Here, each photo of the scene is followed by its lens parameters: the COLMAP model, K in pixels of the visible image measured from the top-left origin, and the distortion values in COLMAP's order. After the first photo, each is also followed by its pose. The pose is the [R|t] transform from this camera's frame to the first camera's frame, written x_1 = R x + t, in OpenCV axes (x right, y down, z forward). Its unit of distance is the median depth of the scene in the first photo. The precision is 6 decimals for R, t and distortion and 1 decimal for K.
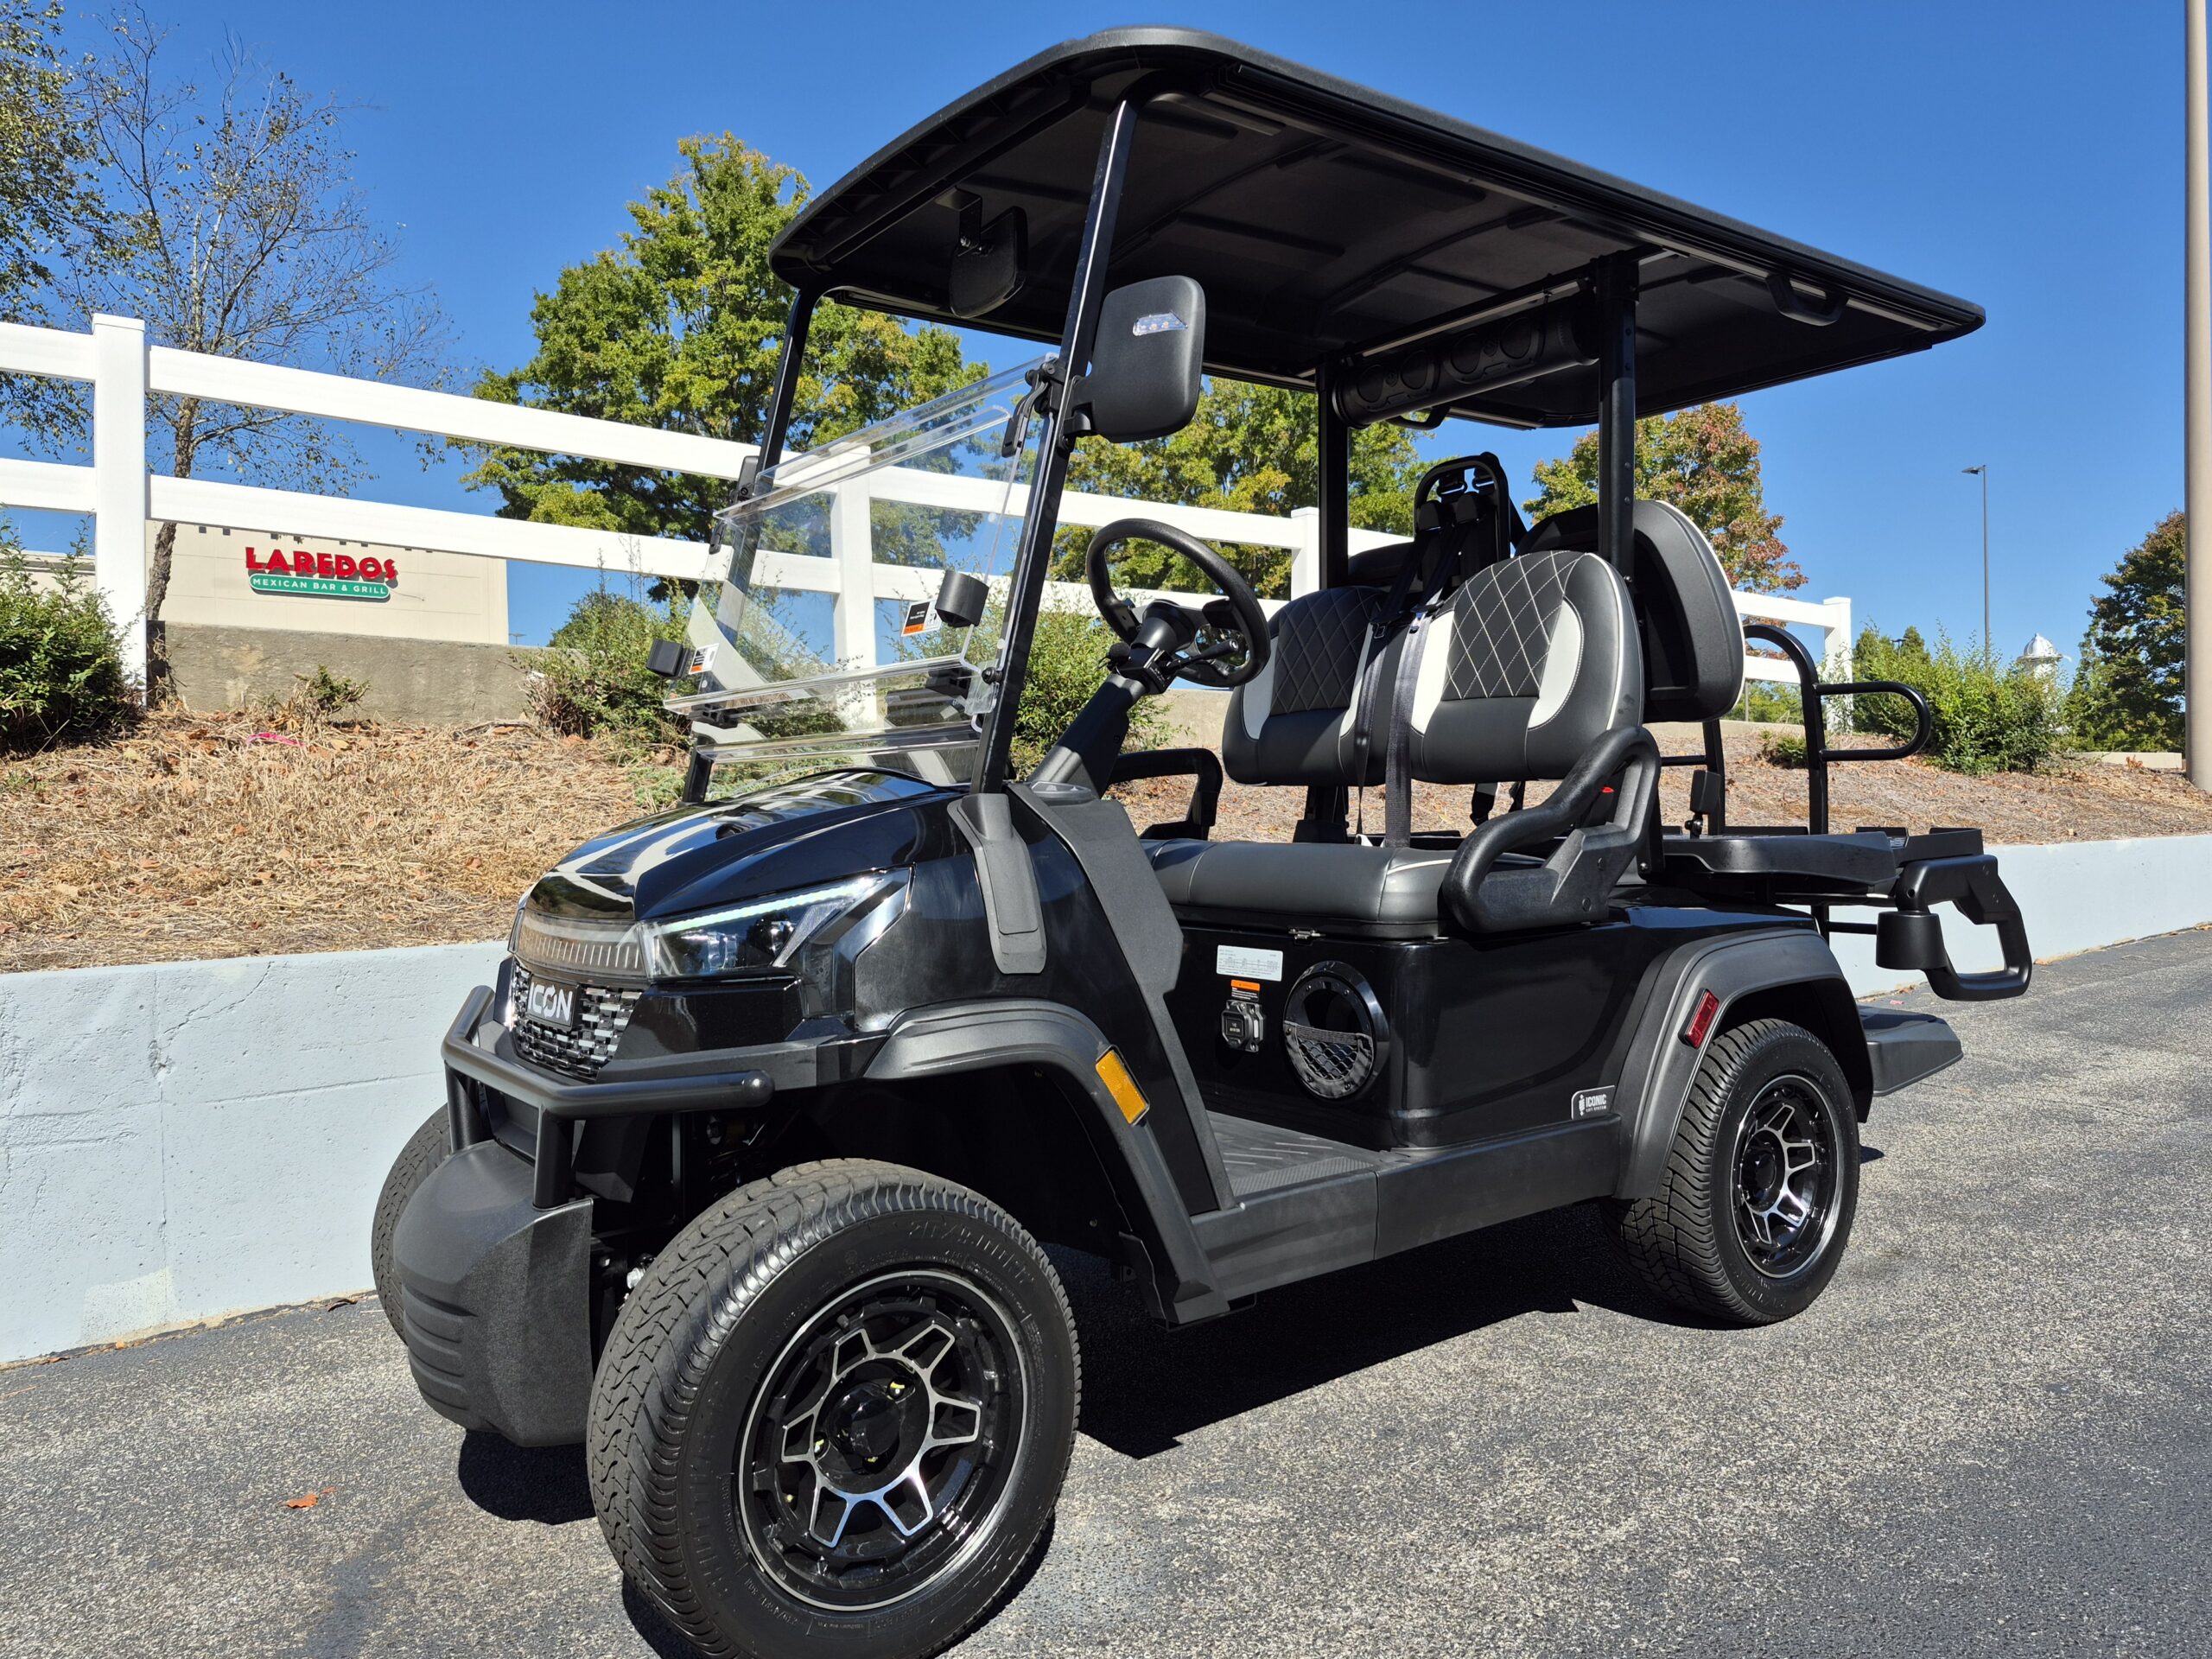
lens RADIAL K [[1526.8, 0, 1112.4], [0, 1526.8, 820.2], [0, 0, 1]] dist [0.026612, -0.022928]
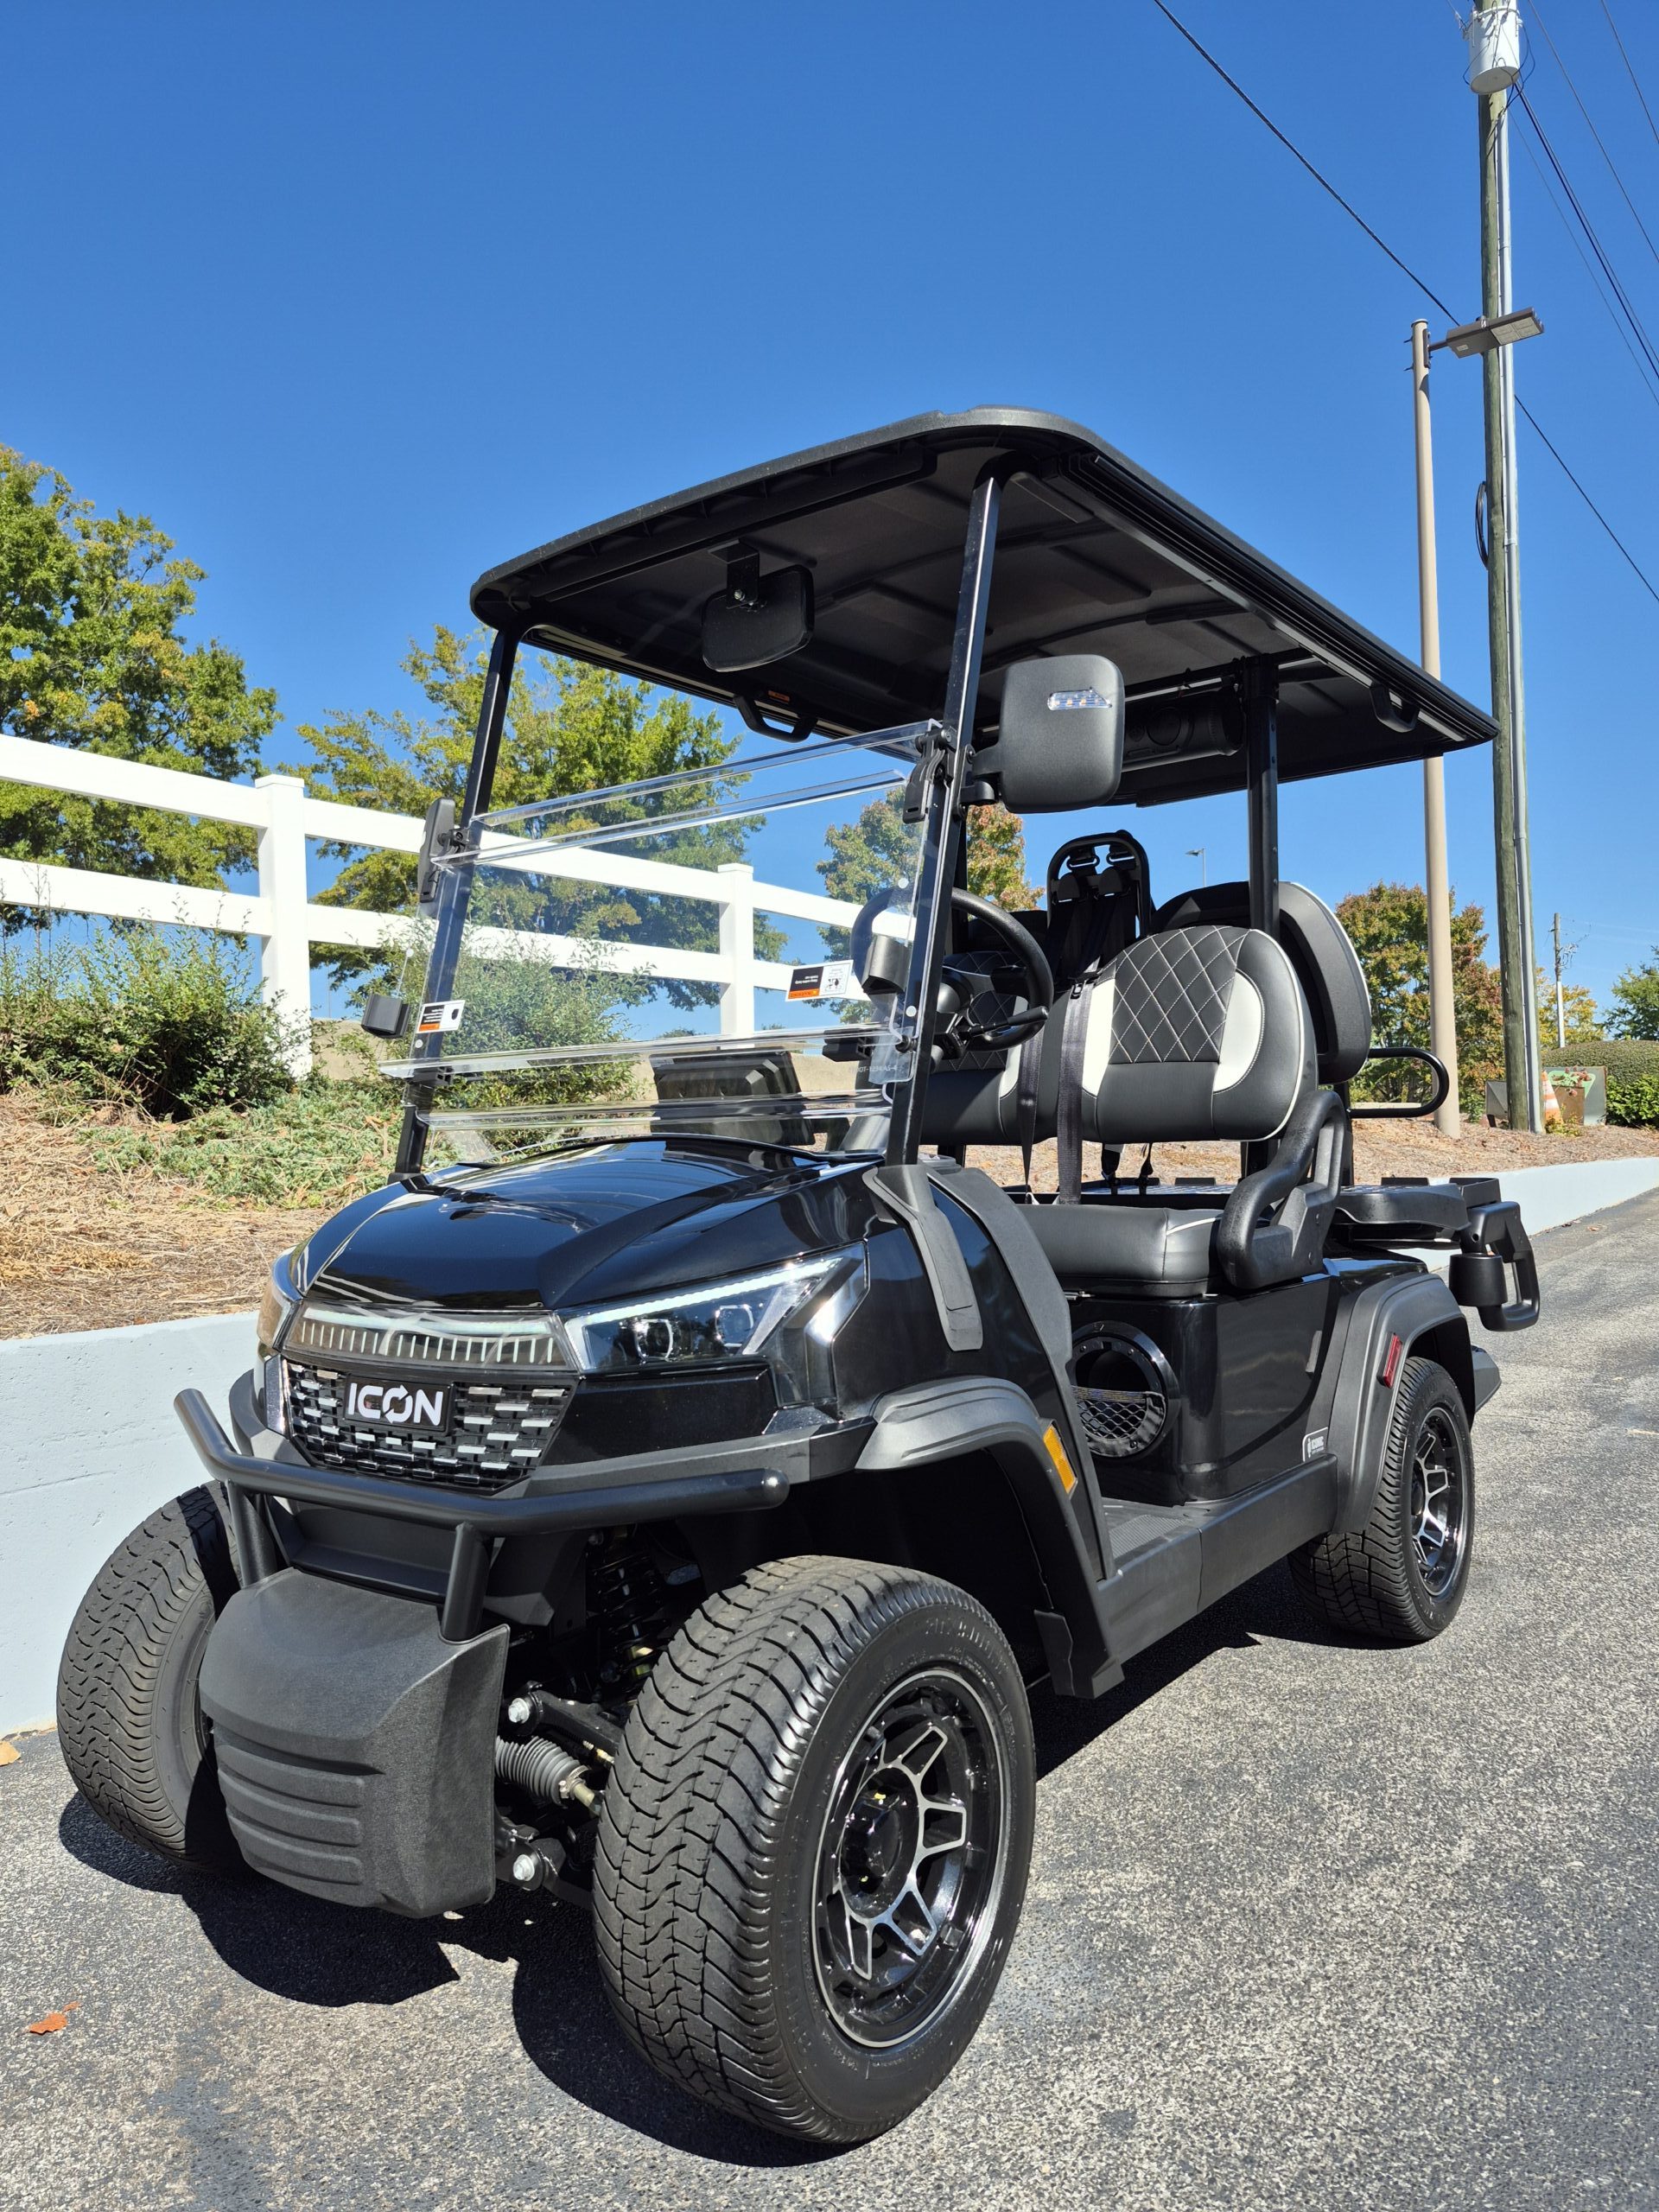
lens RADIAL K [[1526.8, 0, 841.9], [0, 1526.8, 1112.5], [0, 0, 1]] dist [0.026612, -0.022928]
pose [[0.962849, -0.002809, 0.270026, -0.302826], [0.012634, 0.999320, -0.034654, -0.014187], [-0.269745, 0.036778, 0.962229, 0.058599]]
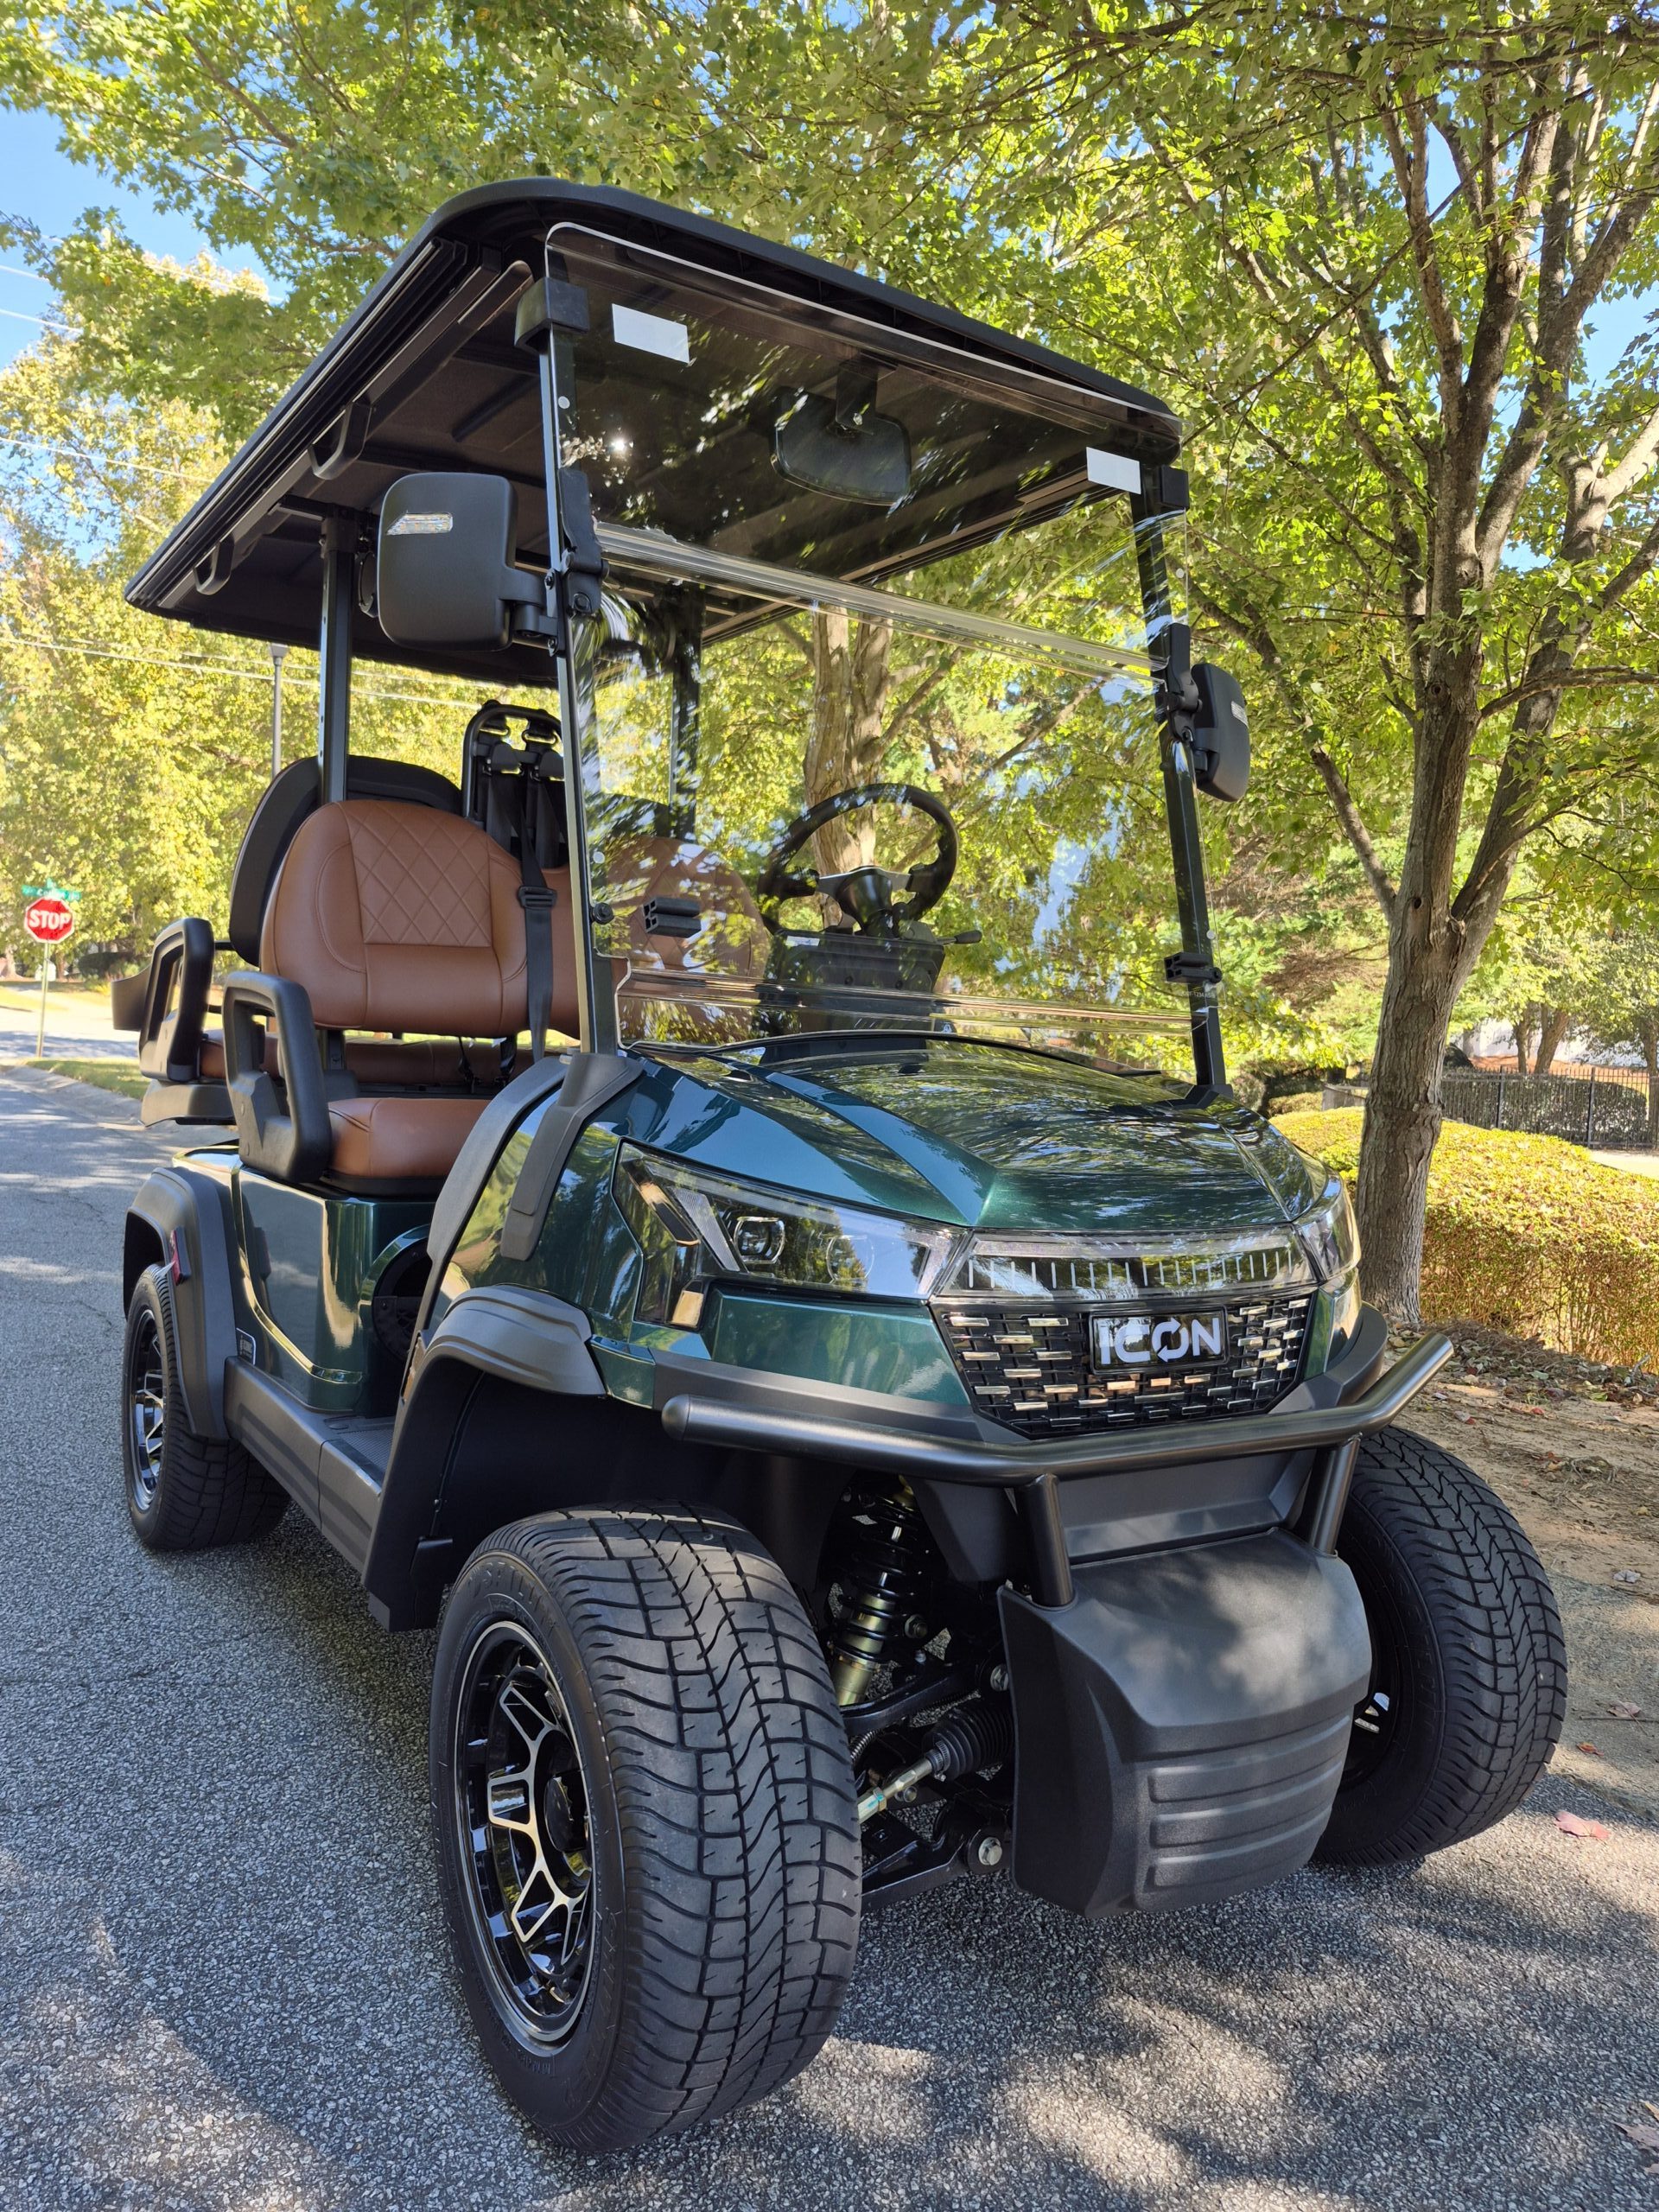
lens RADIAL K [[1526.8, 0, 820.8], [0, 1526.8, 1112.9], [0, 0, 1]] dist [0.026612, -0.022928]
pose [[0.121926, -0.009540, 0.992493, -0.978053], [-0.051429, 0.998550, 0.015916, -0.000489], [-0.991206, -0.052984, 0.121259, 0.913634]]
